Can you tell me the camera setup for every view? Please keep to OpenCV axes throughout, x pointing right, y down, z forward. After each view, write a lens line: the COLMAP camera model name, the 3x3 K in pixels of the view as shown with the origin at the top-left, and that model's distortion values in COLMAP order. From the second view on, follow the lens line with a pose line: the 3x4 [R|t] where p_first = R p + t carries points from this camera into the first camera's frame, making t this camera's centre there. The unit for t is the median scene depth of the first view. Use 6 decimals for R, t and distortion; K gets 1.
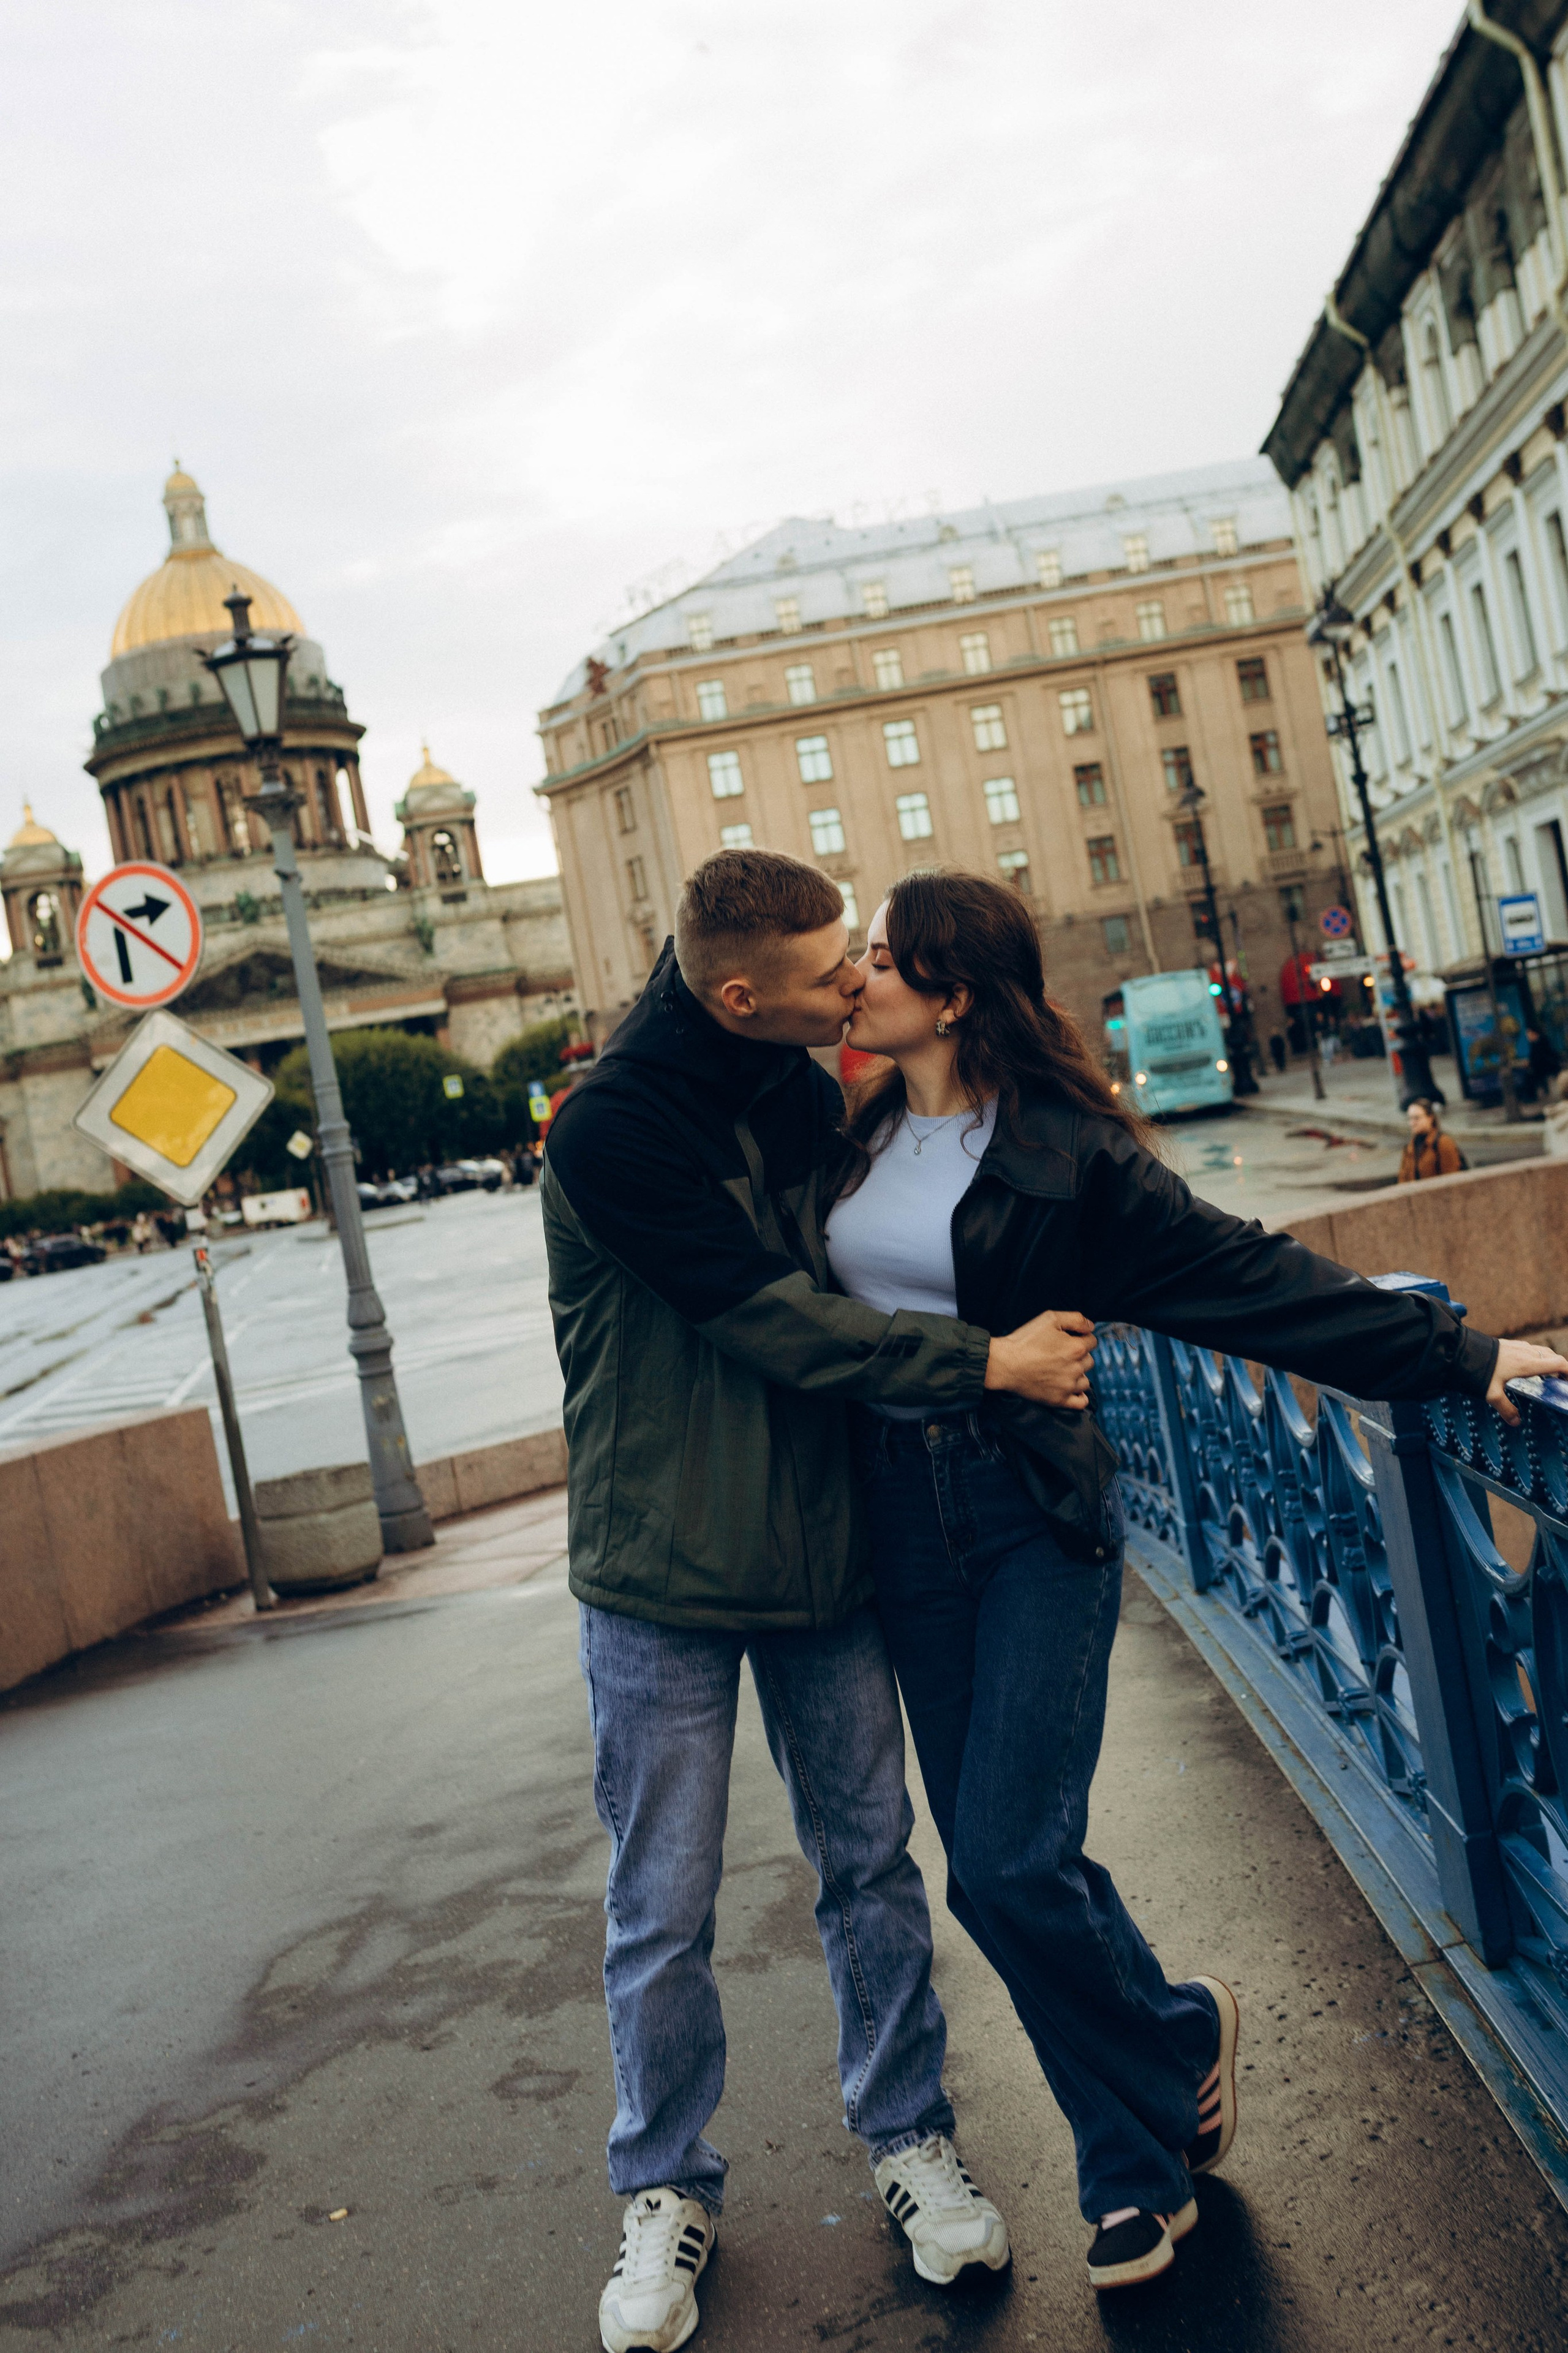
lens RADIAL K [[2444.8, 0, 857.7], [0, 2444.8, 1091.3], [0, 0, 1]] dist [0.002370, 0.001023]
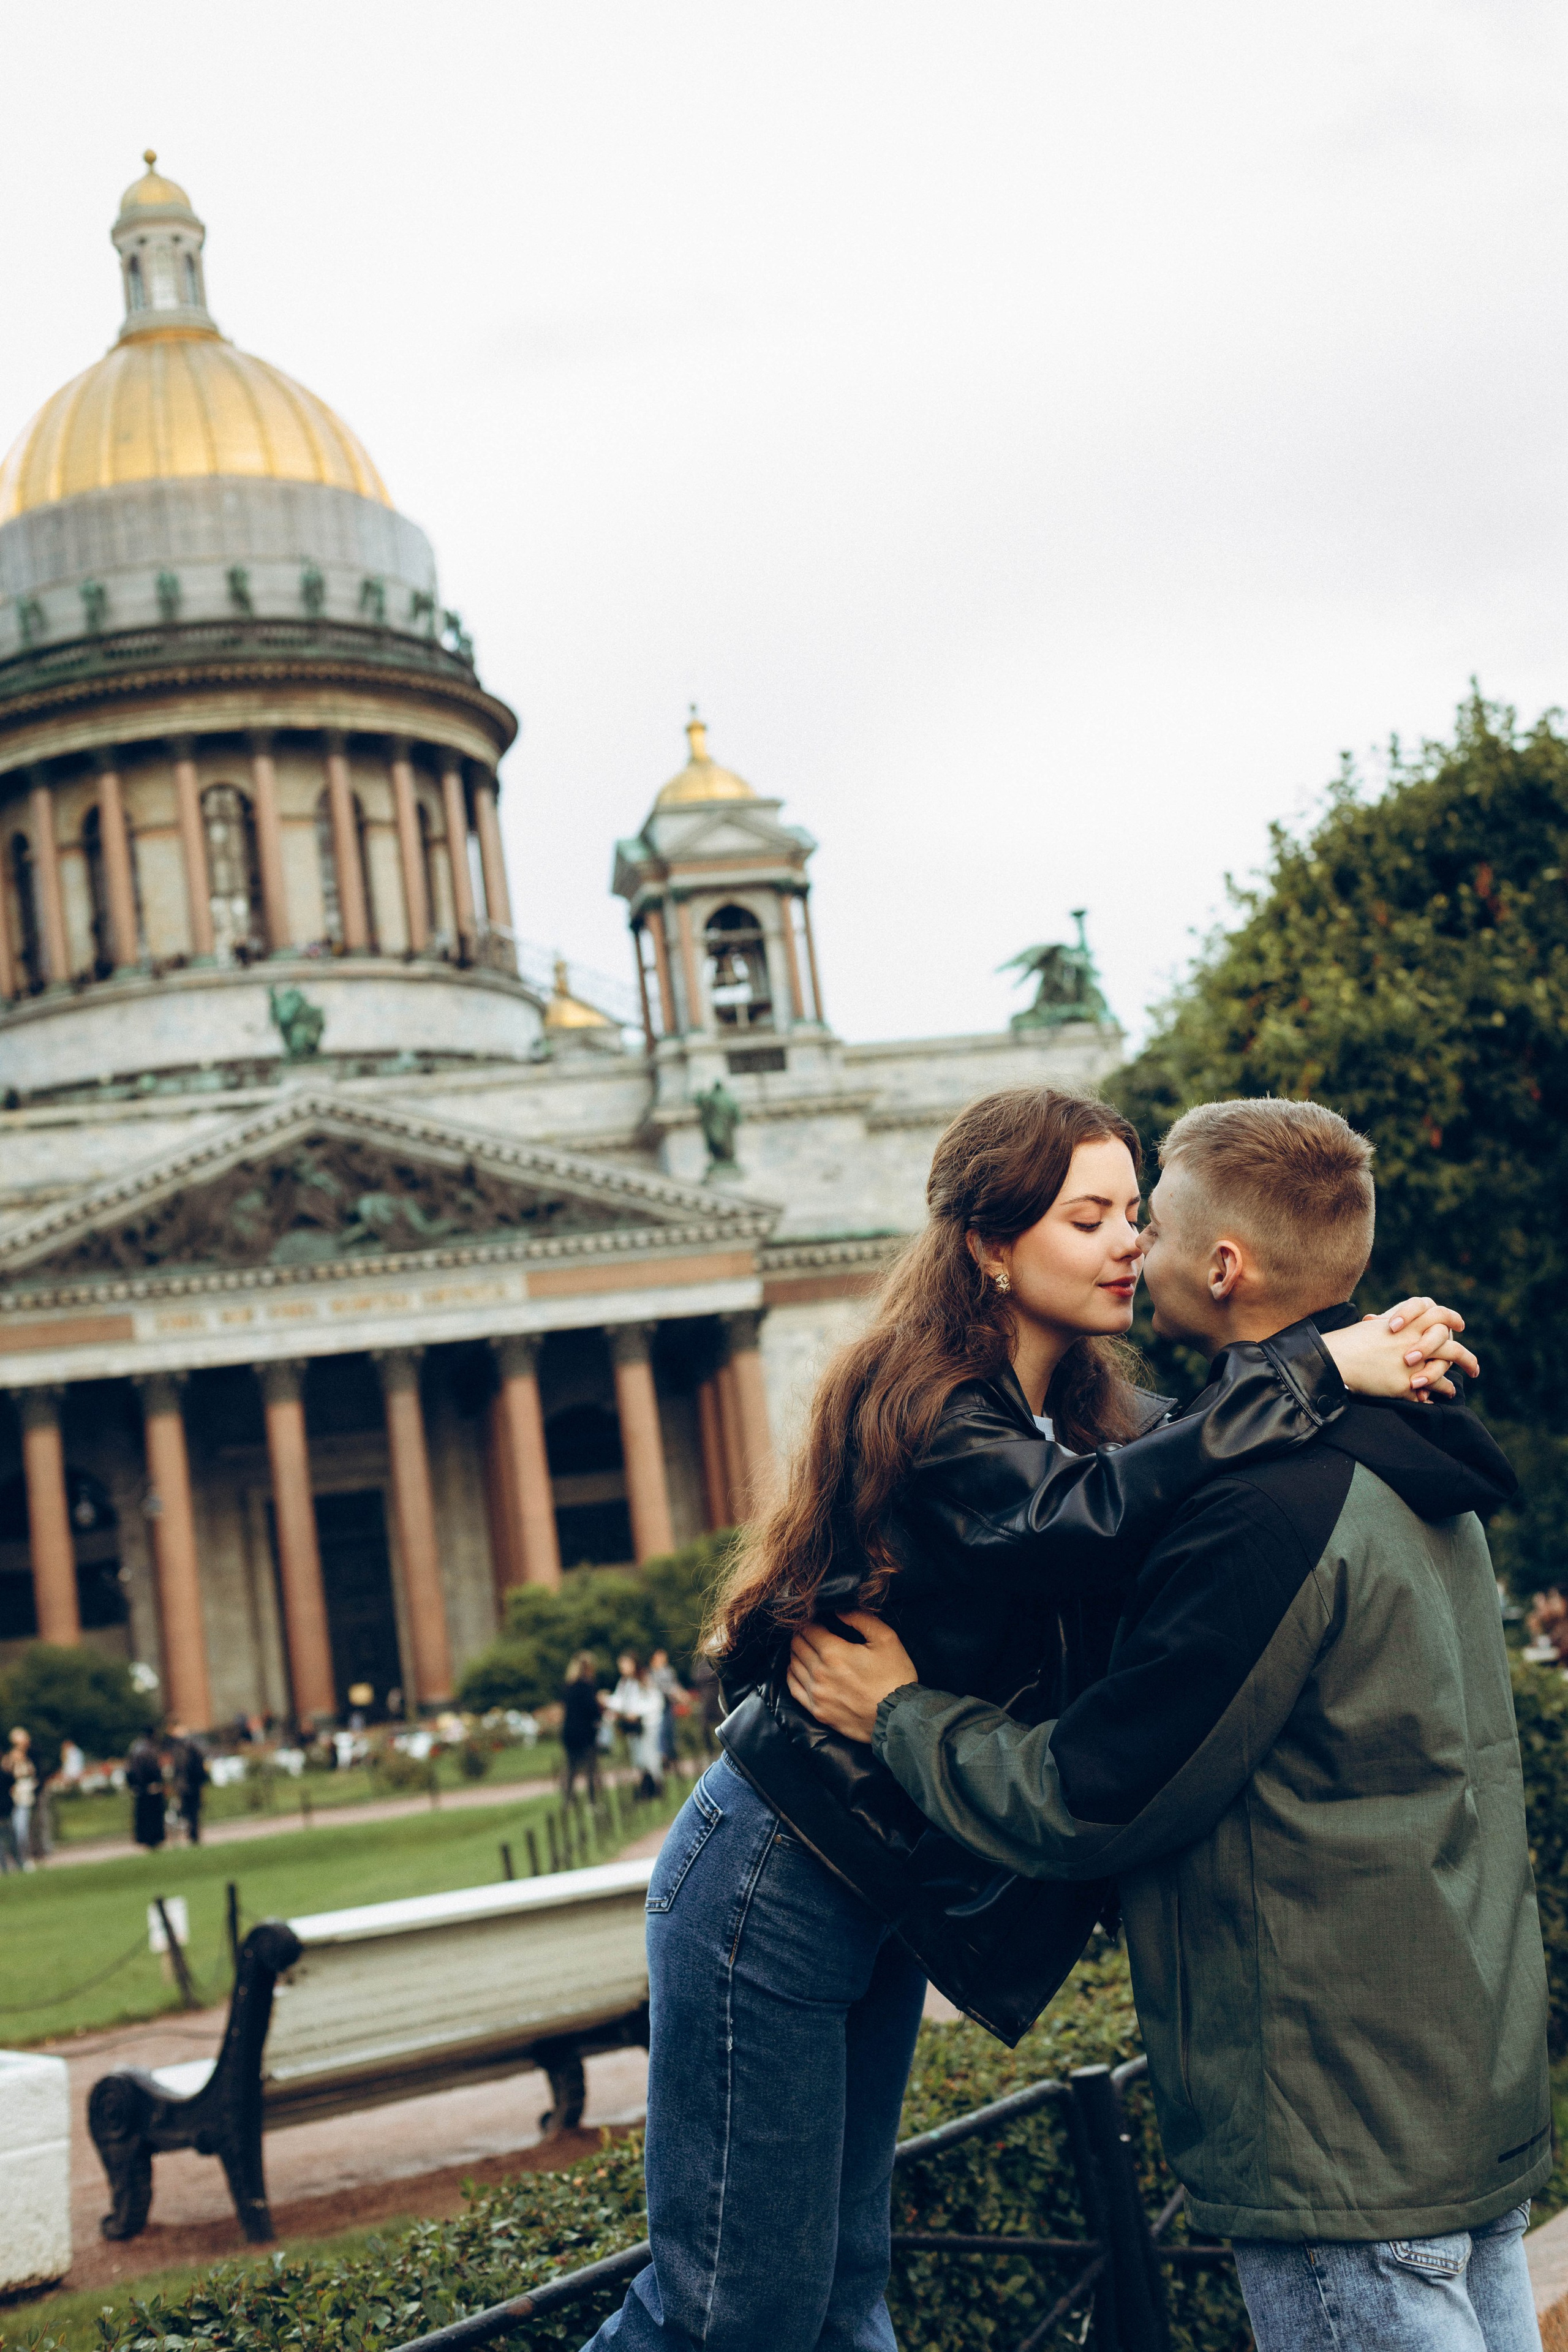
lens RADIAL K [[3407.0, 0, 775.1], [0, 3407.0, 1176.4], [0, 0, 1]] dist [0.018461, -0.111875]
pose [[0.998630, 0.047562, -0.021805, -0.175178], [-0.050203, 0.988420, -0.143198, 0.029623], [0.014742, 0.144097, 0.989454, 0.496651]]
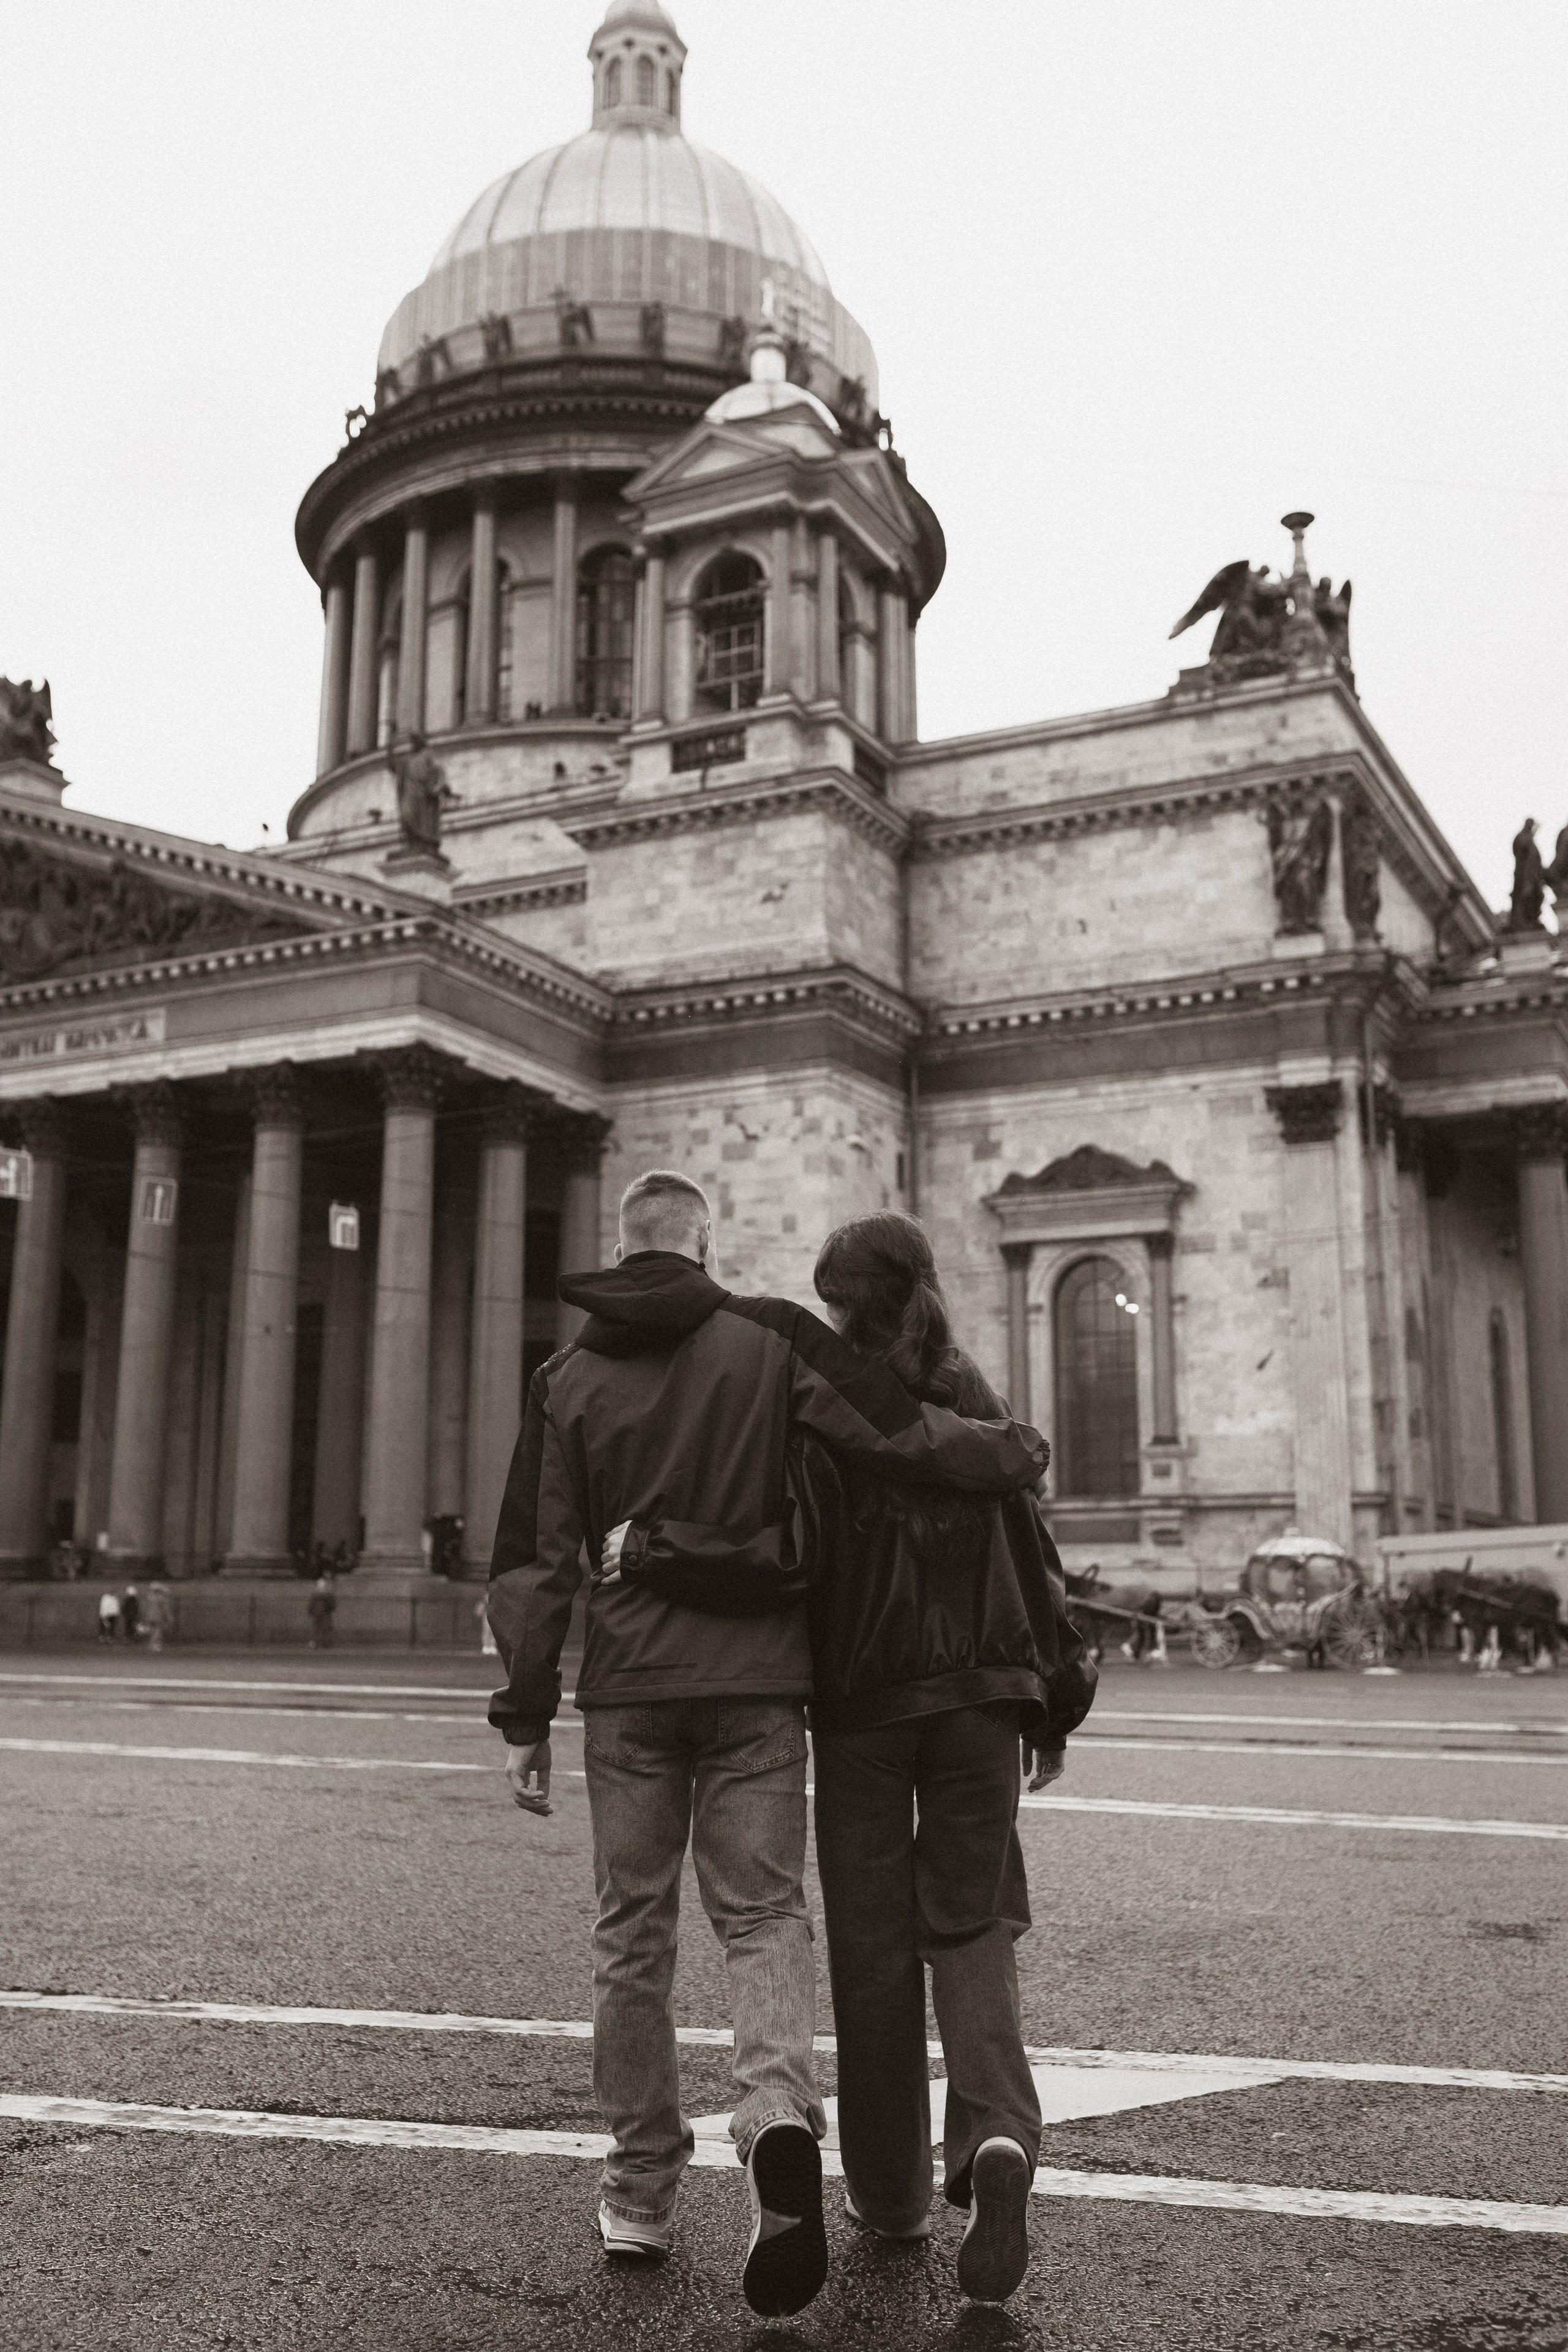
lens RADIAL K [[2231.3, 0, 772.5], [0, 2231.3, 1169.2], [0, 0, 1]] dist [0.003043, -0.000752]
pose [[0.760260, 0.052104, -0.647526, 0.033925], [-0.138872, 0.986771, -0.083648, -0.003878], [0.634602, 0.153517, 0.757438, 0.943535]]
